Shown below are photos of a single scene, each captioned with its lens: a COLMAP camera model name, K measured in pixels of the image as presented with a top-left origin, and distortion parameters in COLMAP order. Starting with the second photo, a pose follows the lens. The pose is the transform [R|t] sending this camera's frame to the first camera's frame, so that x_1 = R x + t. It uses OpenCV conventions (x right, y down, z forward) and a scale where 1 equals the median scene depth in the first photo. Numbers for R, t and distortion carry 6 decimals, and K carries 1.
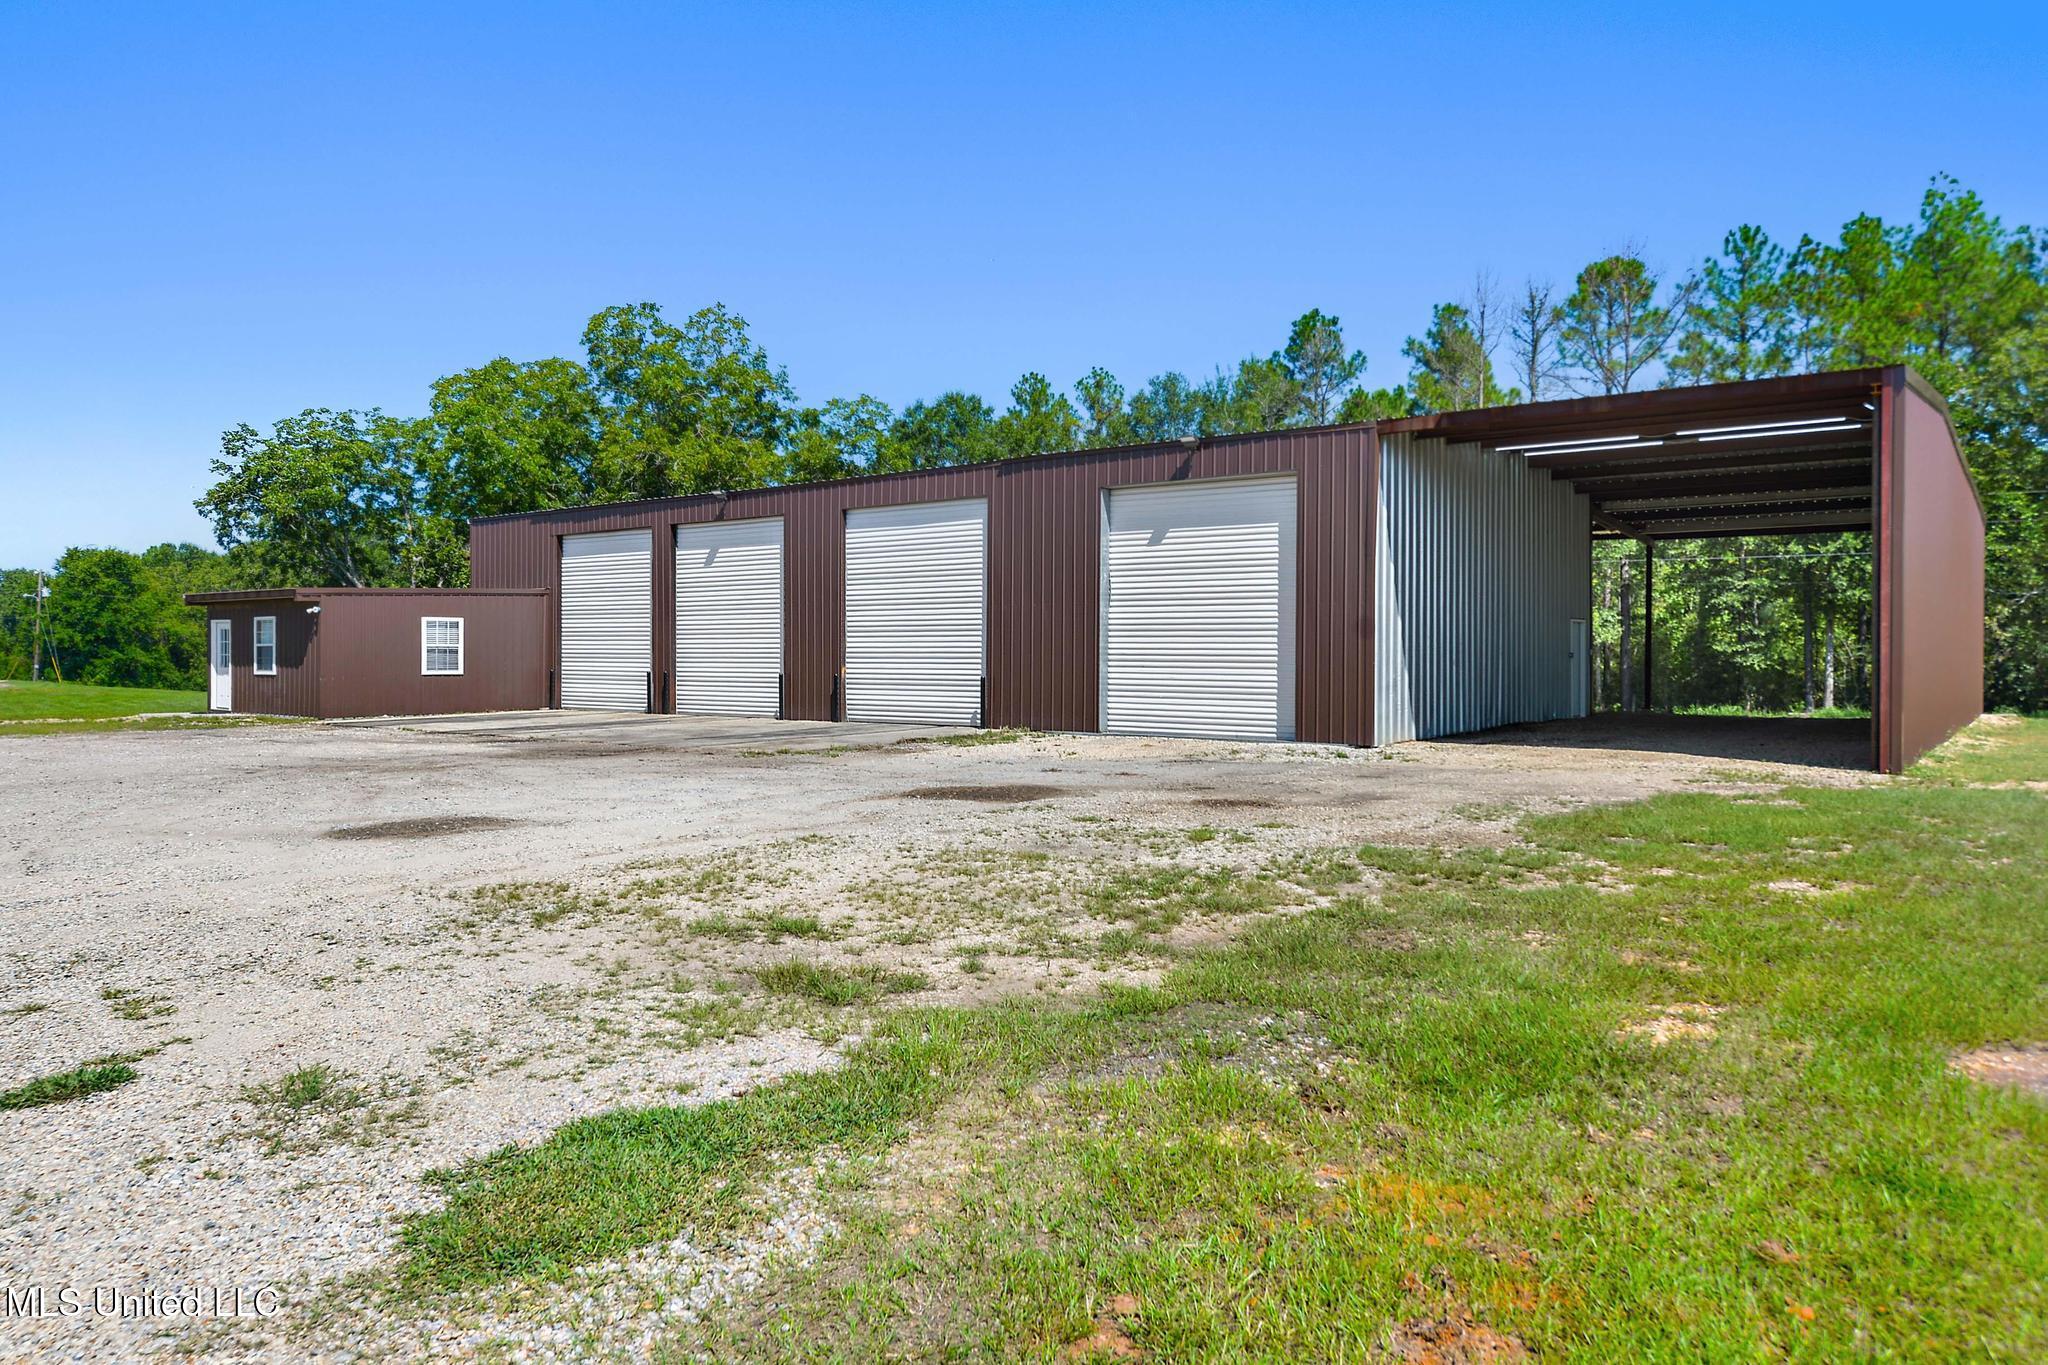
lens RADIAL K [[1410.9, 0, 1022.1], [0, 1410.9, 664.1], [0, 0, 1]] dist [-0.002401, 0.003803]
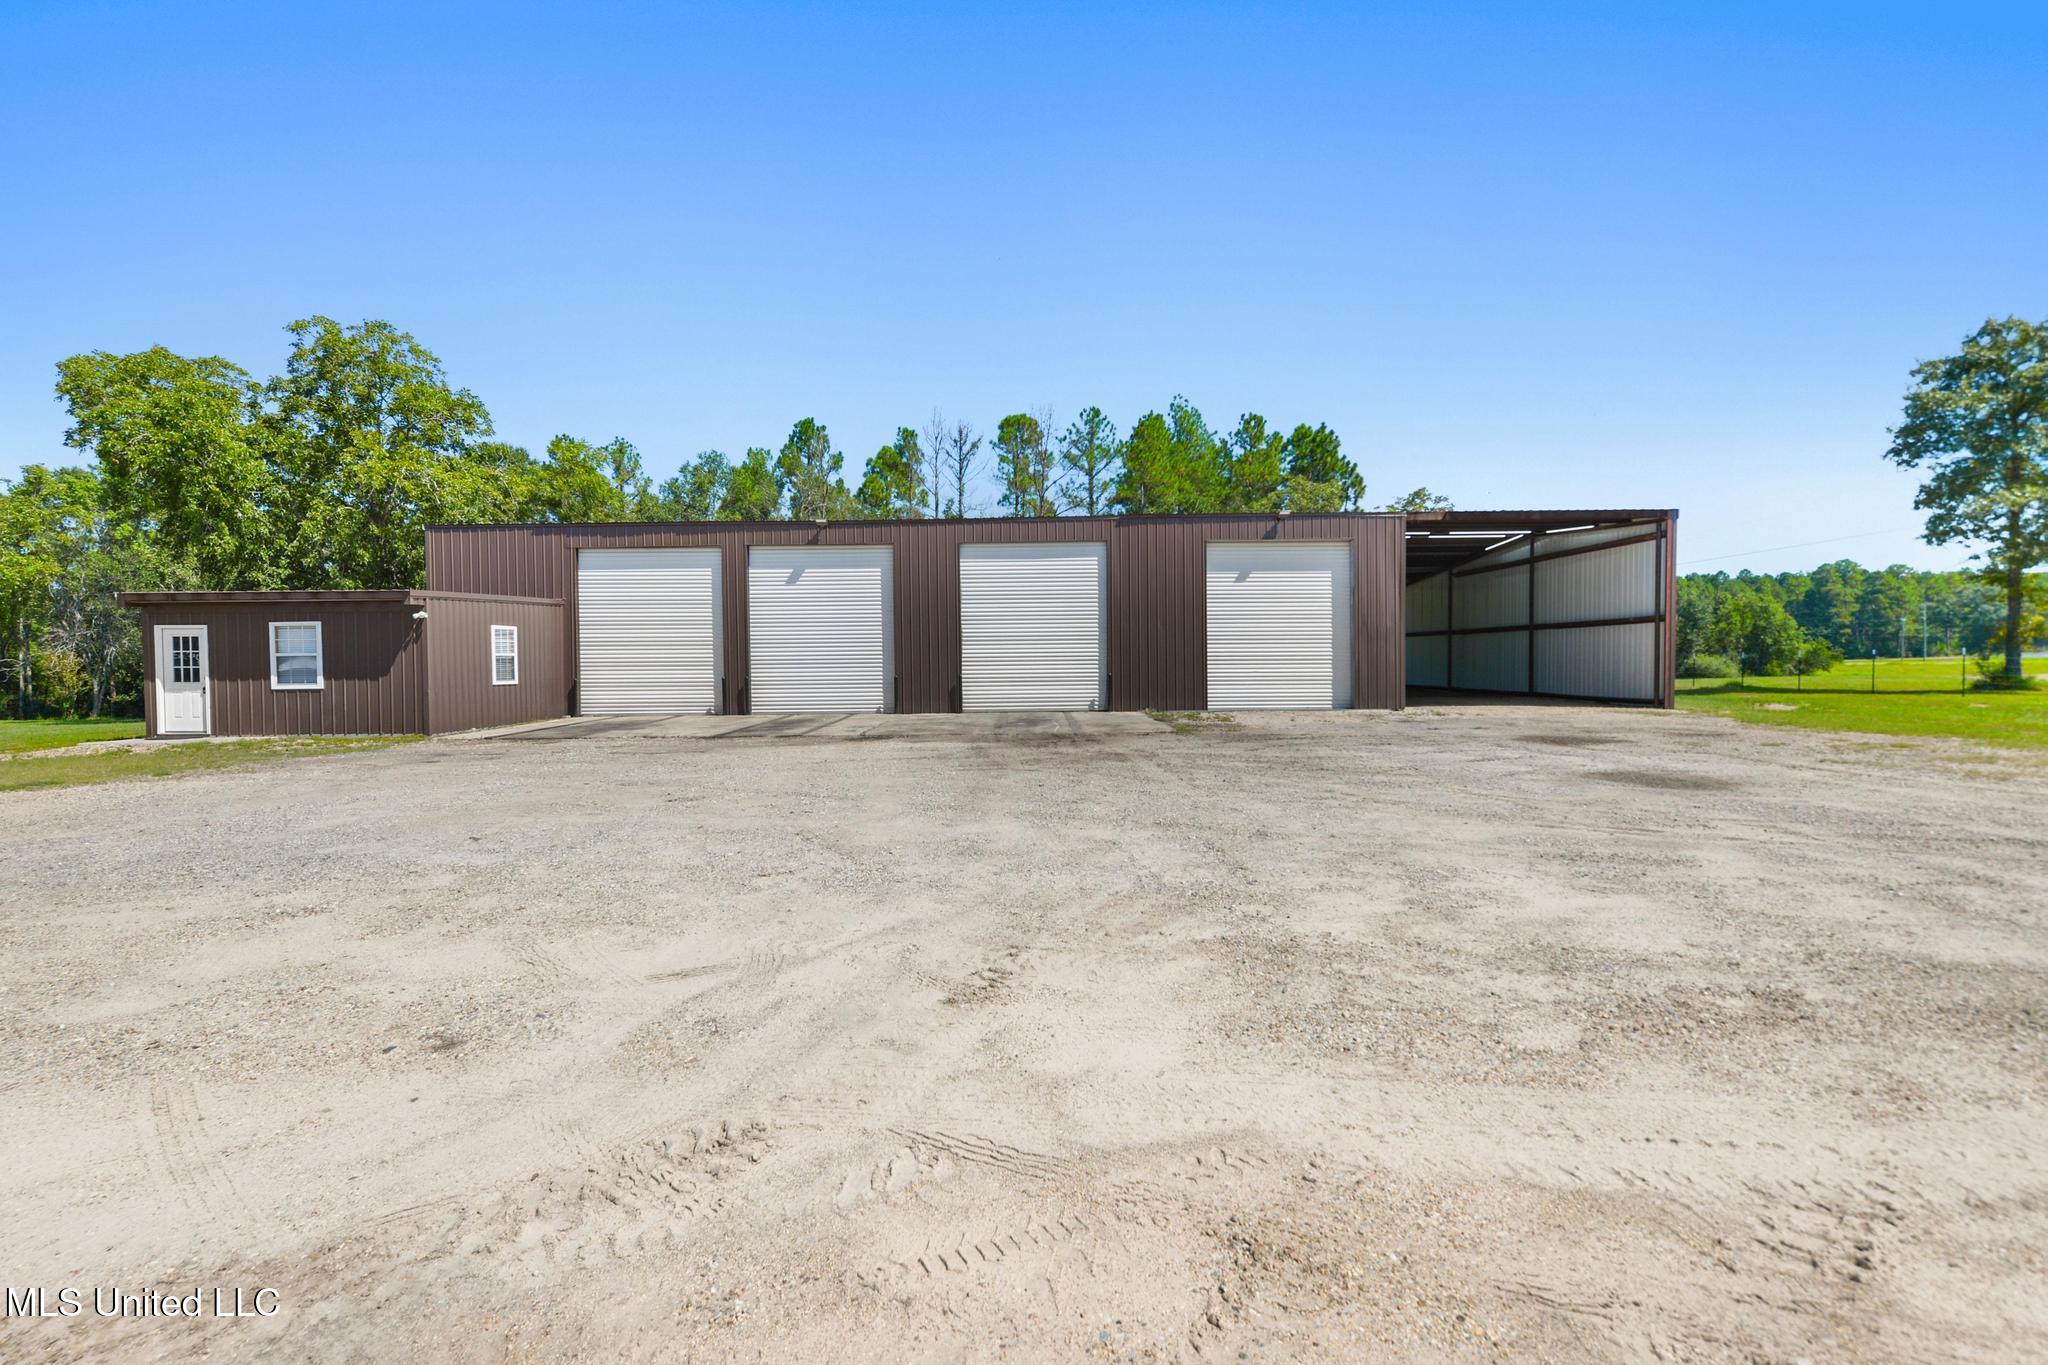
lens RADIAL K [[971.2, 0, 1027.6], [0, 971.2, 679.8], [0, 0, 1]] dist [-0.005186, -0.000387]
pose [[0.788517, -0.020008, 0.614687, -0.582439], [0.016033, 0.999800, 0.011977, 0.001989], [-0.614803, 0.000412, 0.788680, 0.273456]]
